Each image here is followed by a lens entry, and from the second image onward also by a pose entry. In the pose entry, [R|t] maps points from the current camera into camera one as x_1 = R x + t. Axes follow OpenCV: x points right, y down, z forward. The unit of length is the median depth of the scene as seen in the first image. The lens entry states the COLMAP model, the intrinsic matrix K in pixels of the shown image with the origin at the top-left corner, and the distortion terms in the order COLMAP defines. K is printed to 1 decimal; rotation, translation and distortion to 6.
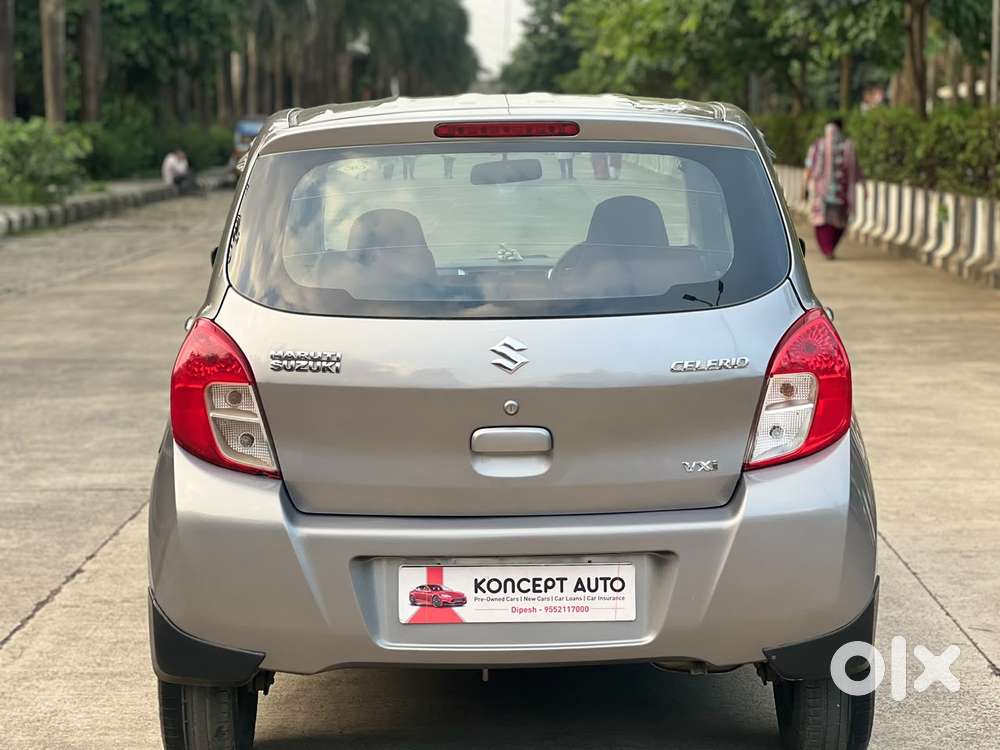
lens RADIAL K [[2139.7, 0, 503.3], [0, 2139.7, 377.7], [0, 0, 1]] dist [0.167029, 0.000000]
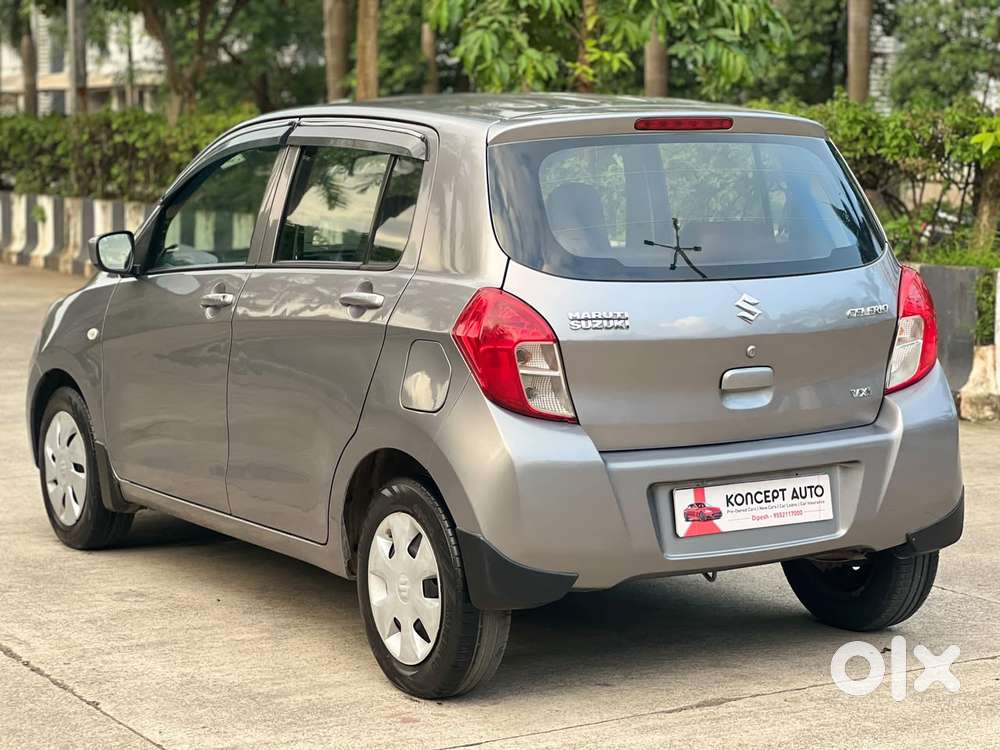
lens RADIAL K [[2139.7, 0, 501.2], [0, 2139.7, 378.7], [0, 0, 1]] dist [0.167029, 0.000000]
pose [[0.862747, -0.052636, 0.502889, -0.727630], [0.053812, 0.998477, 0.012188, 0.006605], [-0.502765, 0.016546, 0.864265, 0.016844]]
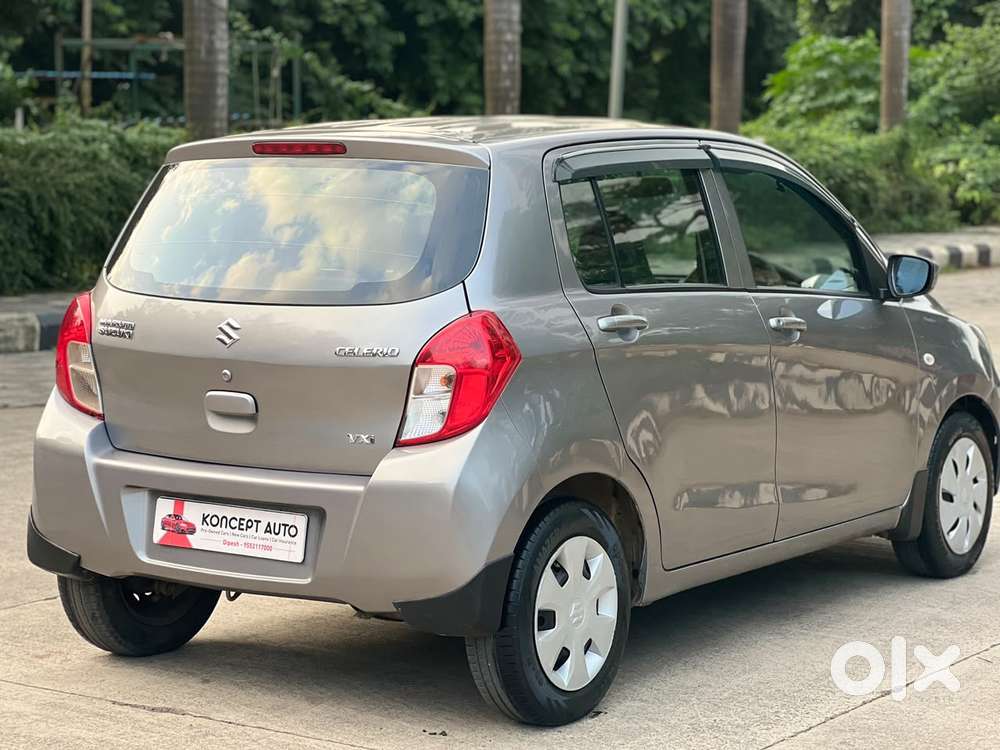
lens RADIAL K [[2139.7, 0, 584.1], [0, 2139.7, 369.1], [0, 0, 1]] dist [0.167029, 0.000000]
pose [[0.834526, 0.069238, -0.546600, 0.835019], [-0.072729, 0.997235, 0.015280, -0.023167], [0.546147, 0.027003, 0.837254, 0.086553]]
